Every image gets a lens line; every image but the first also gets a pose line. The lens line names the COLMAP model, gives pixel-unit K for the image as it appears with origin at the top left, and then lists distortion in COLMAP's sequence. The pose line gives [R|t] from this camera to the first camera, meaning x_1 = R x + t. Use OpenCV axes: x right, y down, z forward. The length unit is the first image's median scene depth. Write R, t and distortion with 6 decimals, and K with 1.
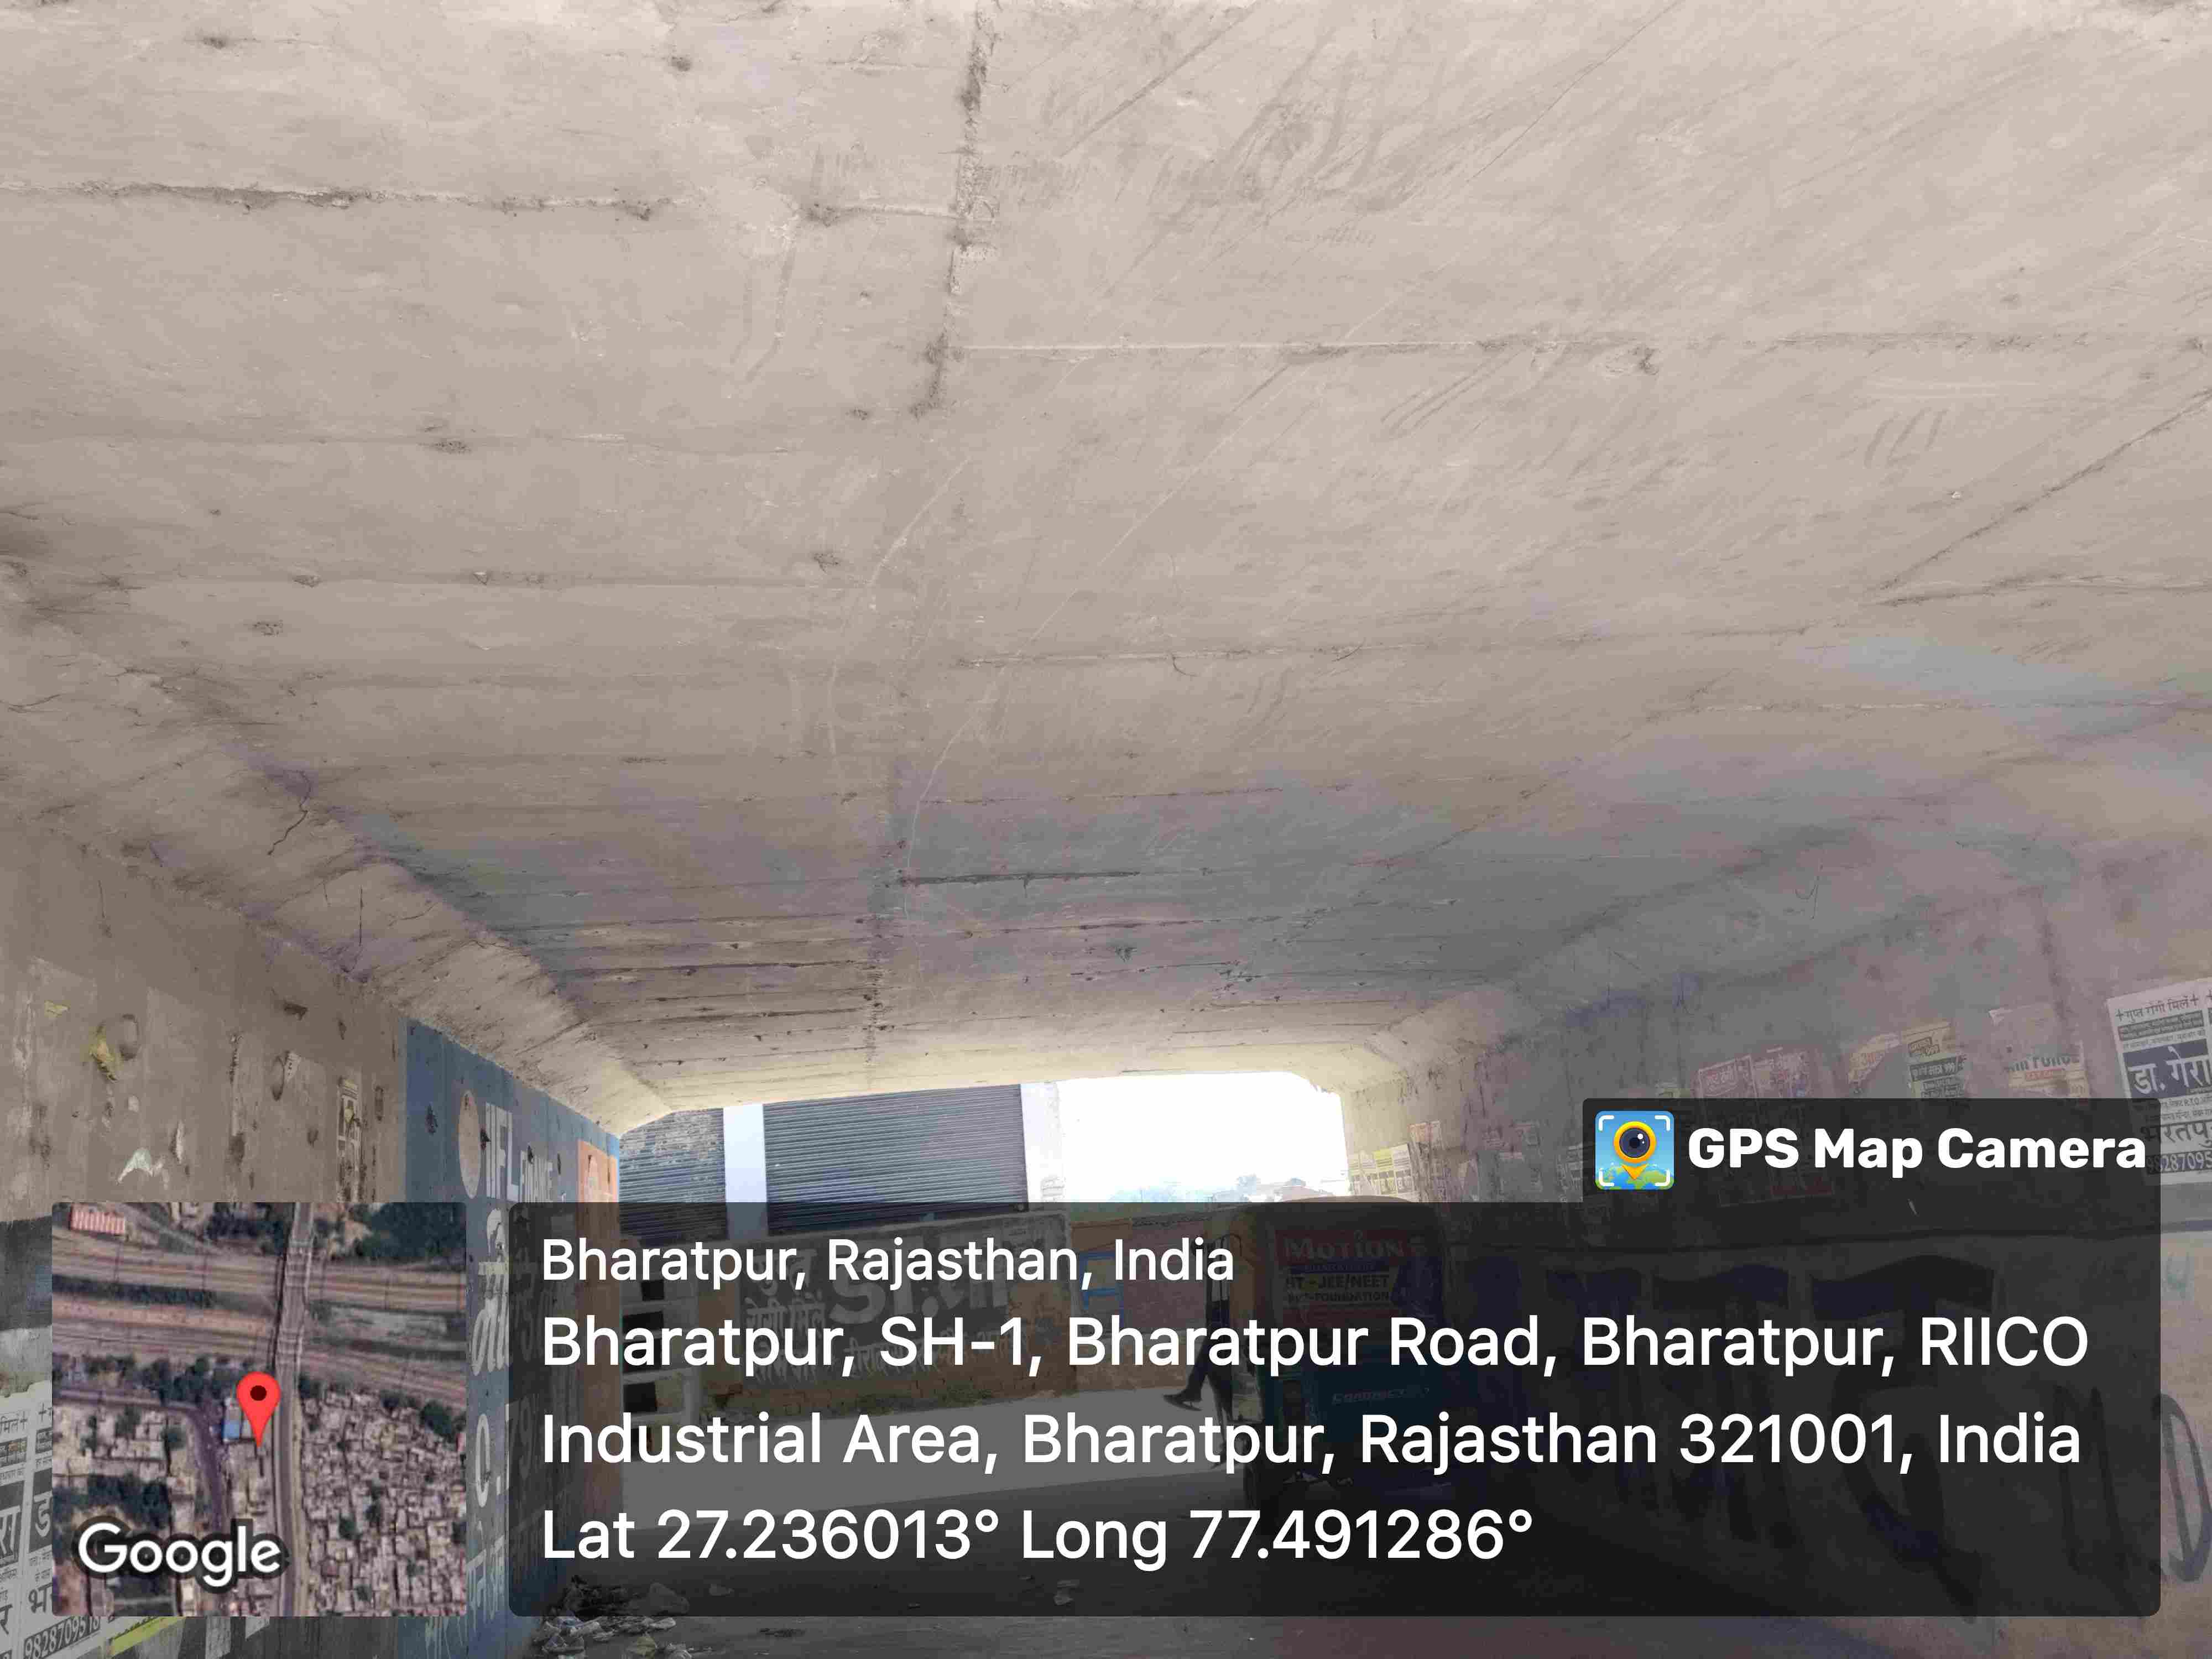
lens RADIAL K [[1776.3, 0, 1108.5], [0, 1776.3, 813.0], [0, 0, 1]] dist [0.055726, -0.075306]
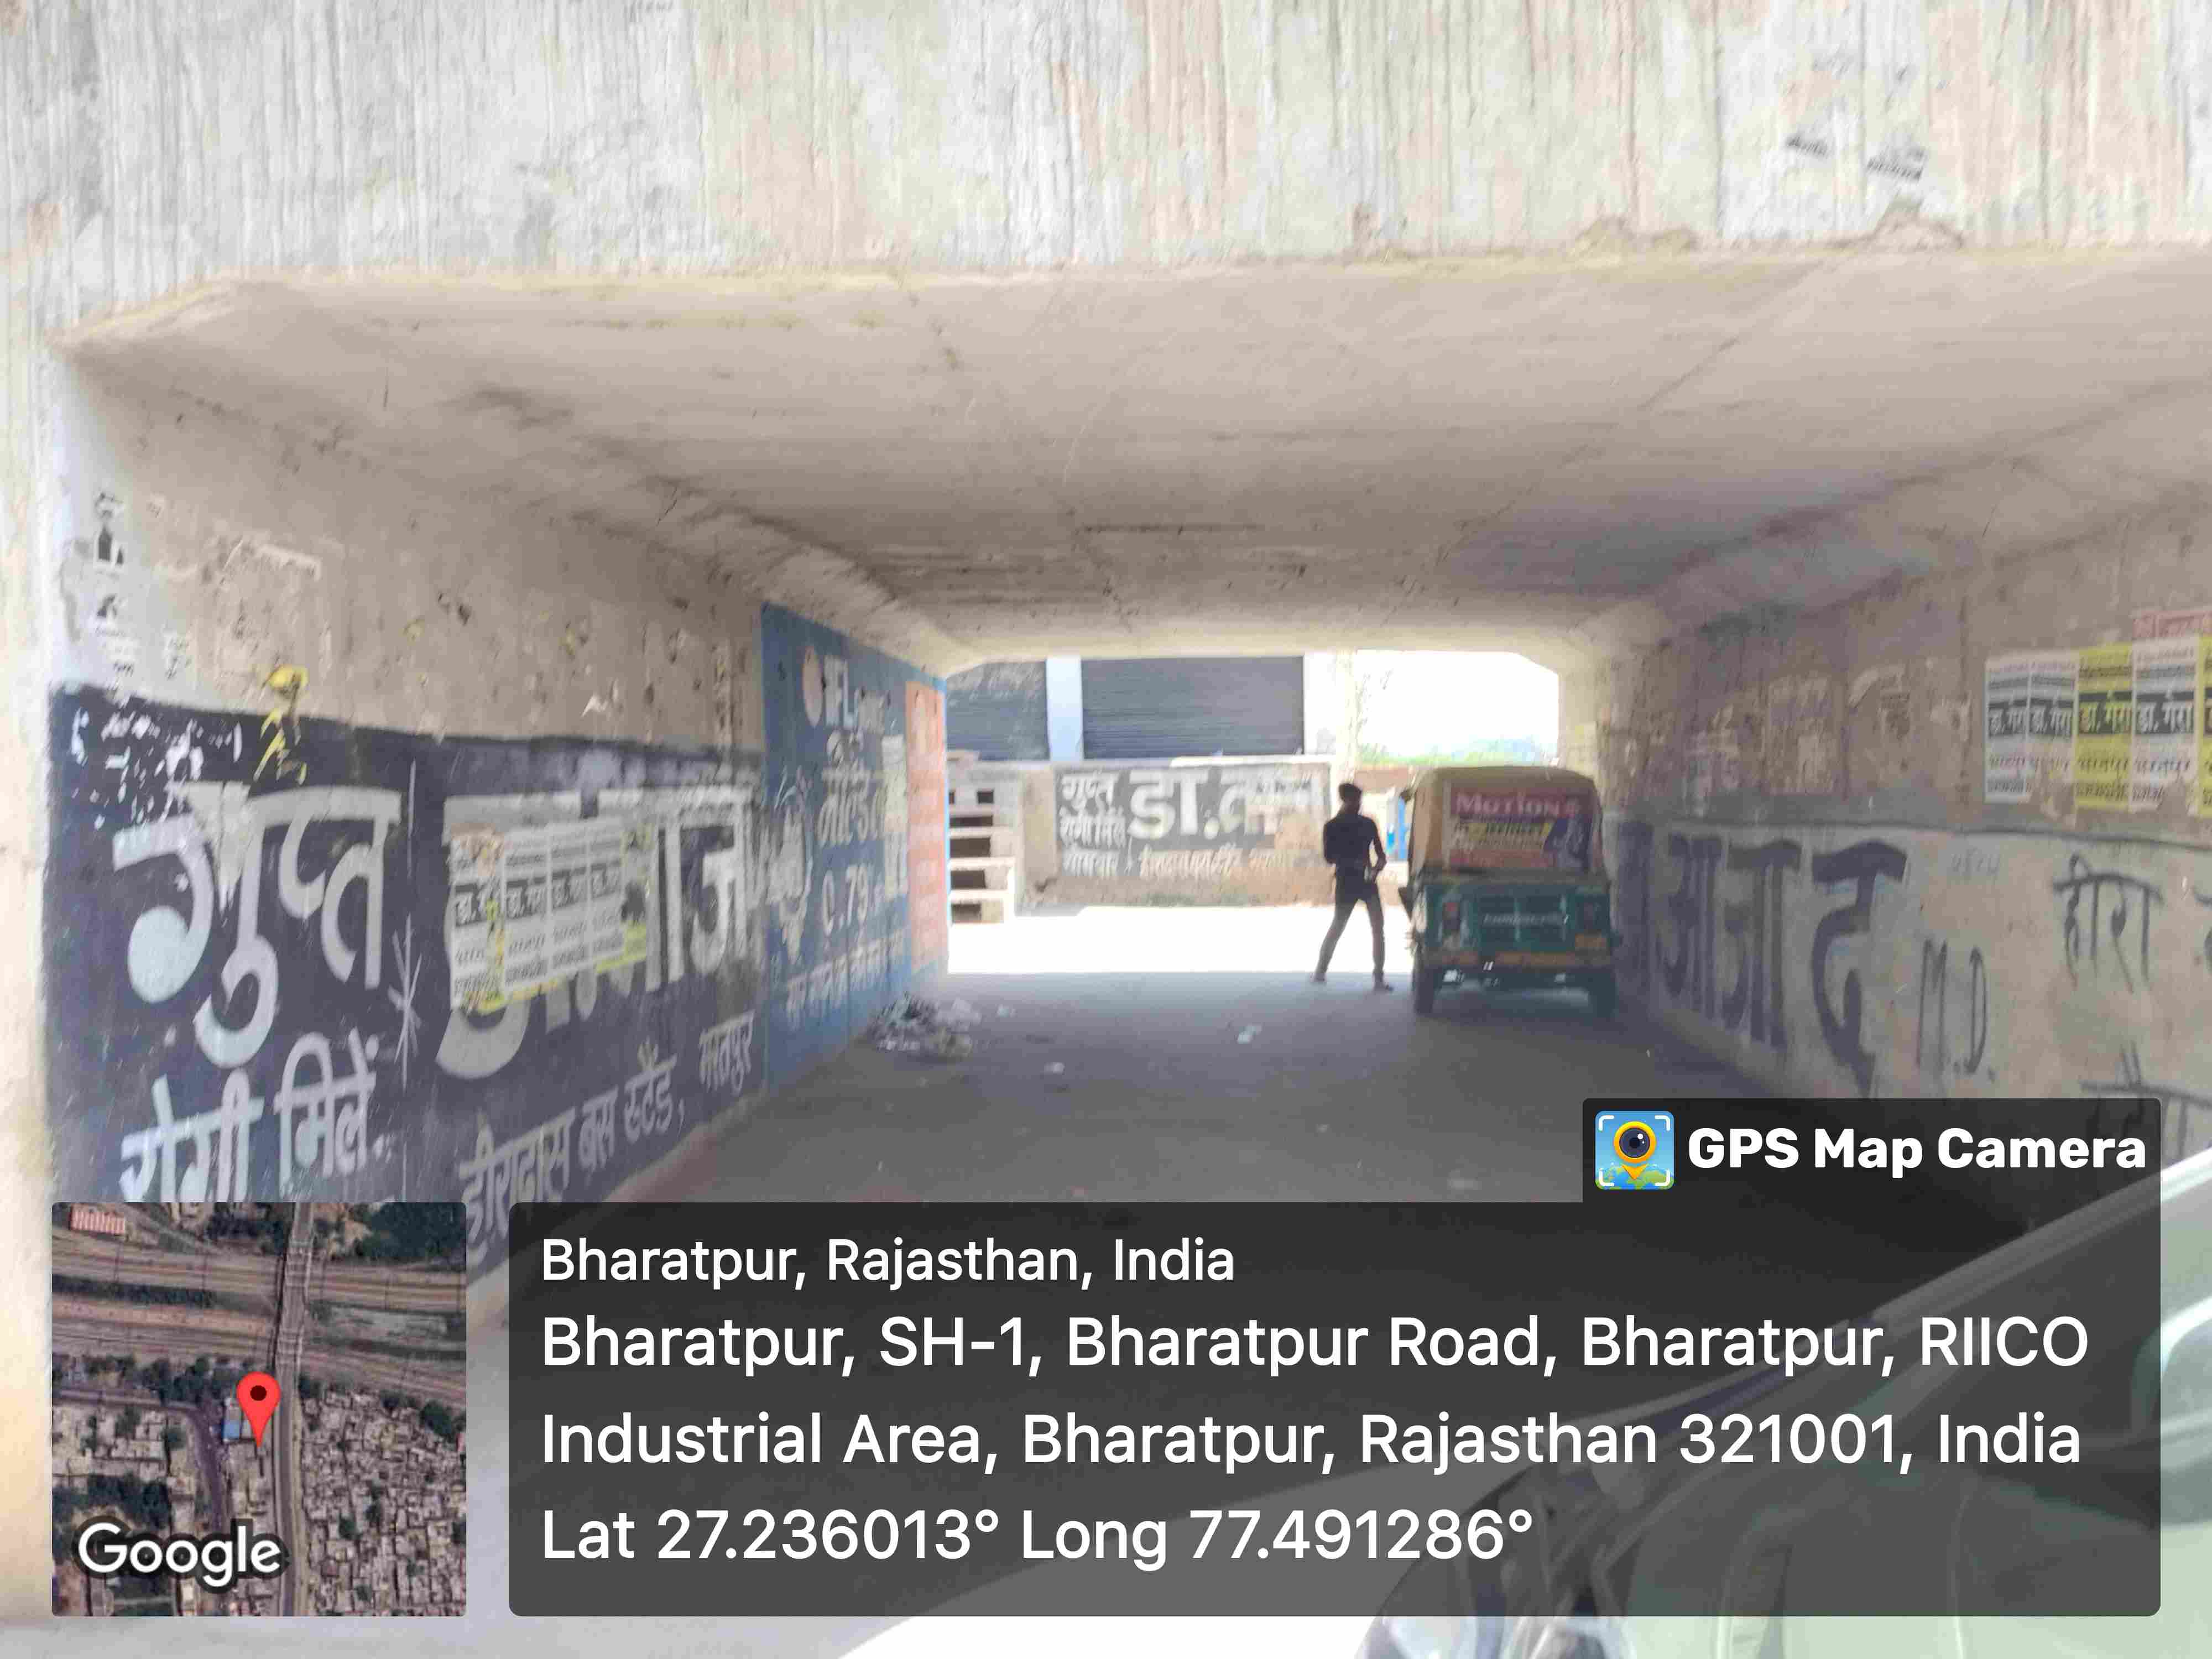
lens RADIAL K [[1776.3, 0, 1167.7], [0, 1776.3, 828.7], [0, 0, 1]] dist [0.055726, -0.075306]
pose [[0.982892, 0.073572, -0.168853, 0.149570], [-0.026339, 0.963479, 0.266485, -0.081228], [0.182292, -0.257478, 0.948933, -0.278227]]
